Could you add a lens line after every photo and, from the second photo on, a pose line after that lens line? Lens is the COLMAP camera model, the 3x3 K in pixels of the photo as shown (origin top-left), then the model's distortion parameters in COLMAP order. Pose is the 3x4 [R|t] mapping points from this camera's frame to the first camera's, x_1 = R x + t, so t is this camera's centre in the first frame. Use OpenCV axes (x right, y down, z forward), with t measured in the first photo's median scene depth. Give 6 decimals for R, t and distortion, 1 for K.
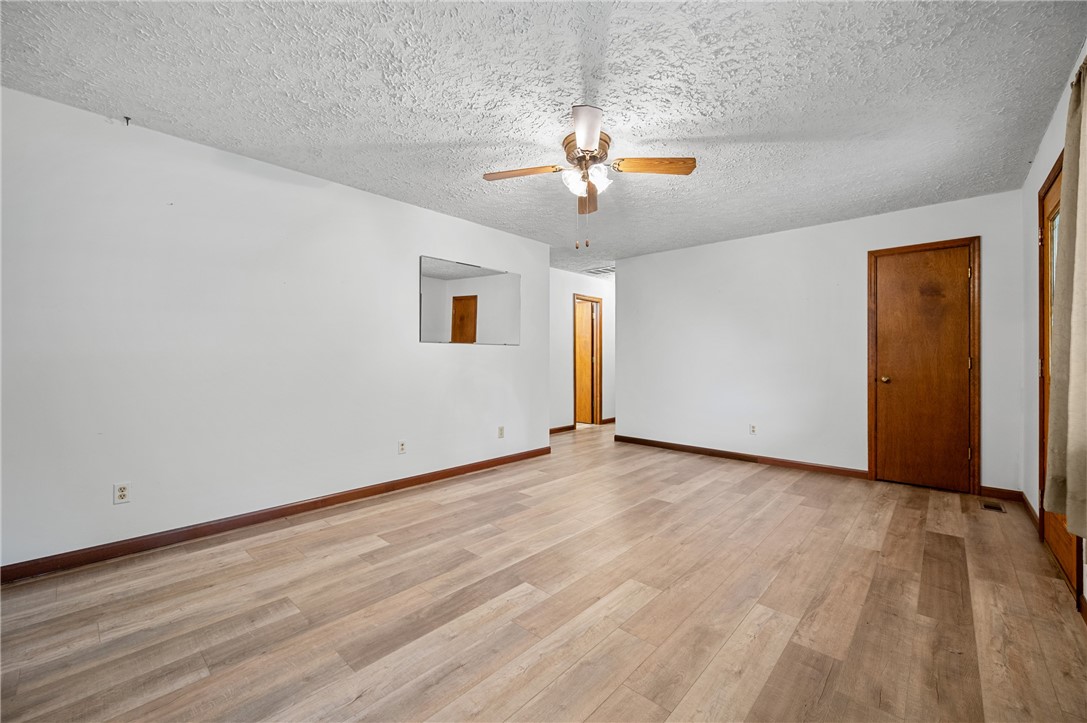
lens RADIAL K [[437.9, 0, 545.6], [0, 437.9, 356.8], [0, 0, 1]] dist [-0.002654, -0.000127]
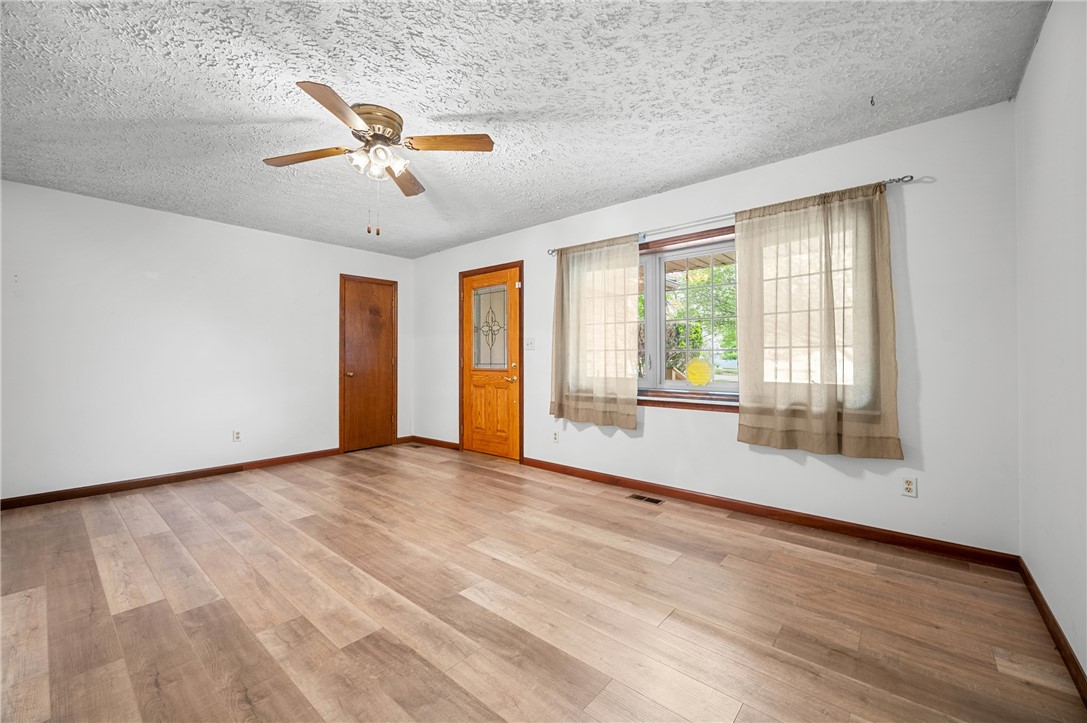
lens RADIAL K [[432.7, 0, 545.6], [0, 432.7, 354.2], [0, 0, 1]] dist [-0.003677, 0.000062]
pose [[-0.036609, 0.008873, 0.999290, -0.794404], [-0.001841, 0.999958, -0.008946, 0.002795], [-0.999328, -0.002167, -0.036591, 0.672756]]
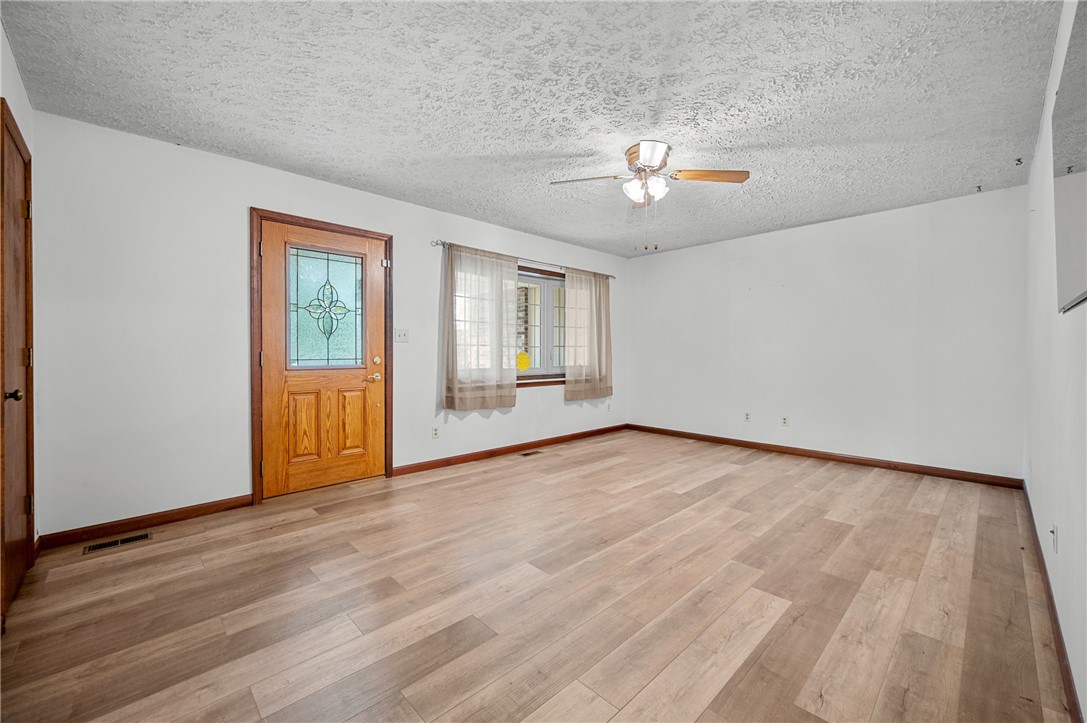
lens RADIAL K [[432.7, 0, 545.6], [0, 432.7, 354.2], [0, 0, 1]] dist [-0.003677, 0.000062]
pose [[-0.997762, -0.001855, 0.066833, 0.267180], [-0.001836, 0.999998, 0.000344, 0.010255], [-0.066833, 0.000221, -0.997764, 2.056545]]
